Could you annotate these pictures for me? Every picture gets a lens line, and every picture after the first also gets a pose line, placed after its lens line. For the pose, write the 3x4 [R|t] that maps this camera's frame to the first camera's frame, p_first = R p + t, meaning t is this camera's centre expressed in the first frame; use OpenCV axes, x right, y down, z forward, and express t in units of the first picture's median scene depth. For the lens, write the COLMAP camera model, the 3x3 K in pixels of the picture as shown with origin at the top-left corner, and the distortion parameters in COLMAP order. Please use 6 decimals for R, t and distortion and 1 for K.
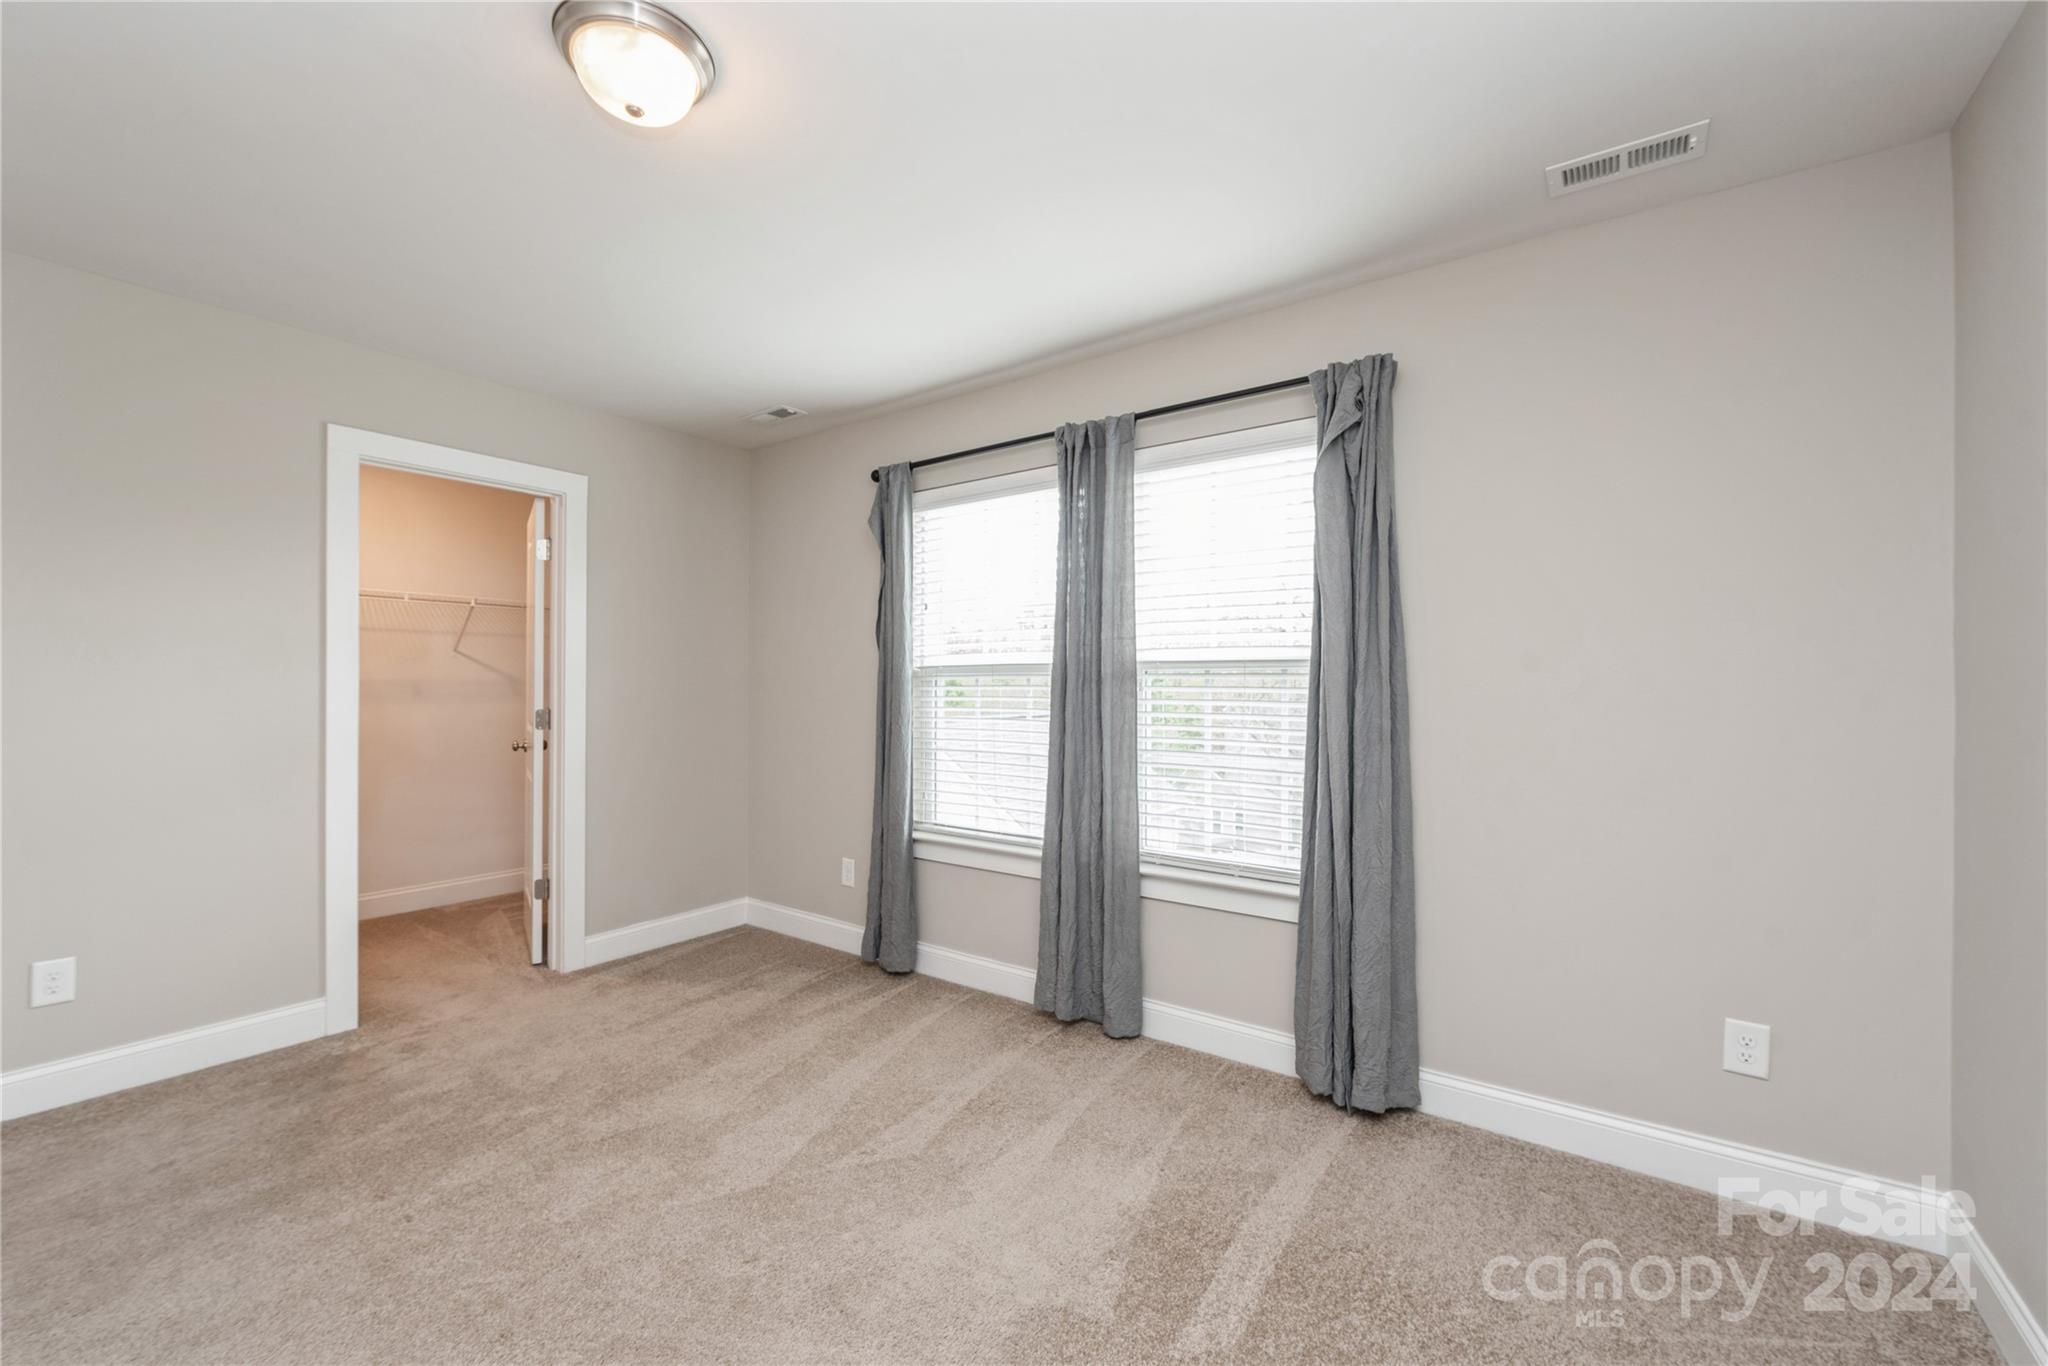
lens RADIAL K [[801.6, 0, 1016.6], [0, 801.6, 687.6], [0, 0, 1]] dist [0.003263, -0.000289]
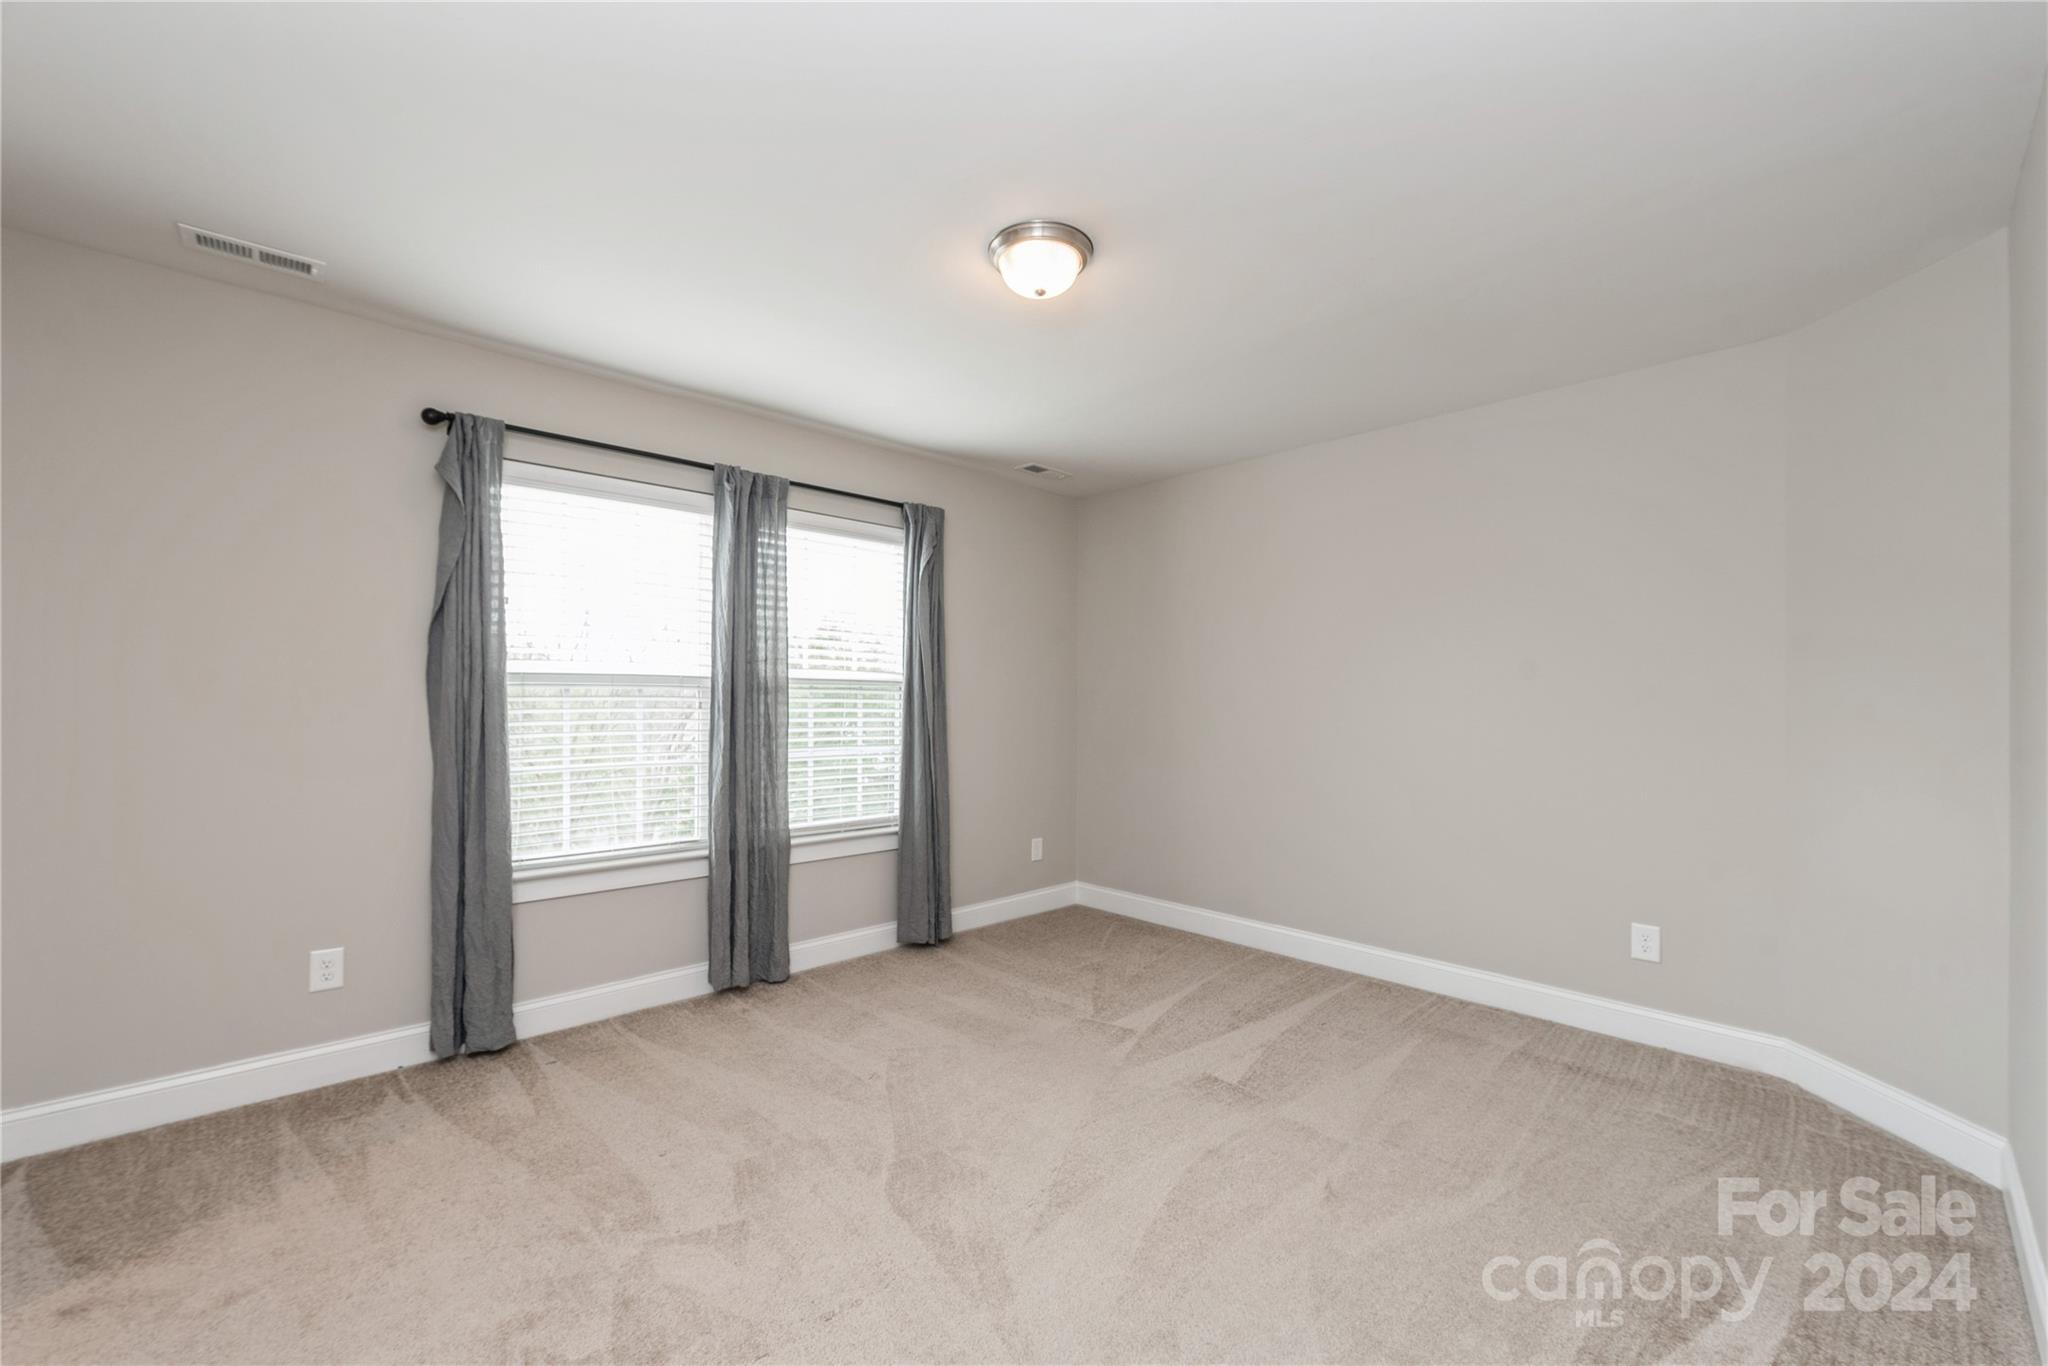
lens RADIAL K [[801.6, 0, 1016.6], [0, 801.6, 687.6], [0, 0, 1]] dist [0.003263, -0.000289]
pose [[0.222414, 0.011785, 0.974881, -0.962667], [-0.011334, 0.999891, -0.009501, -0.009446], [-0.974886, -0.008936, 0.222523, 0.364037]]
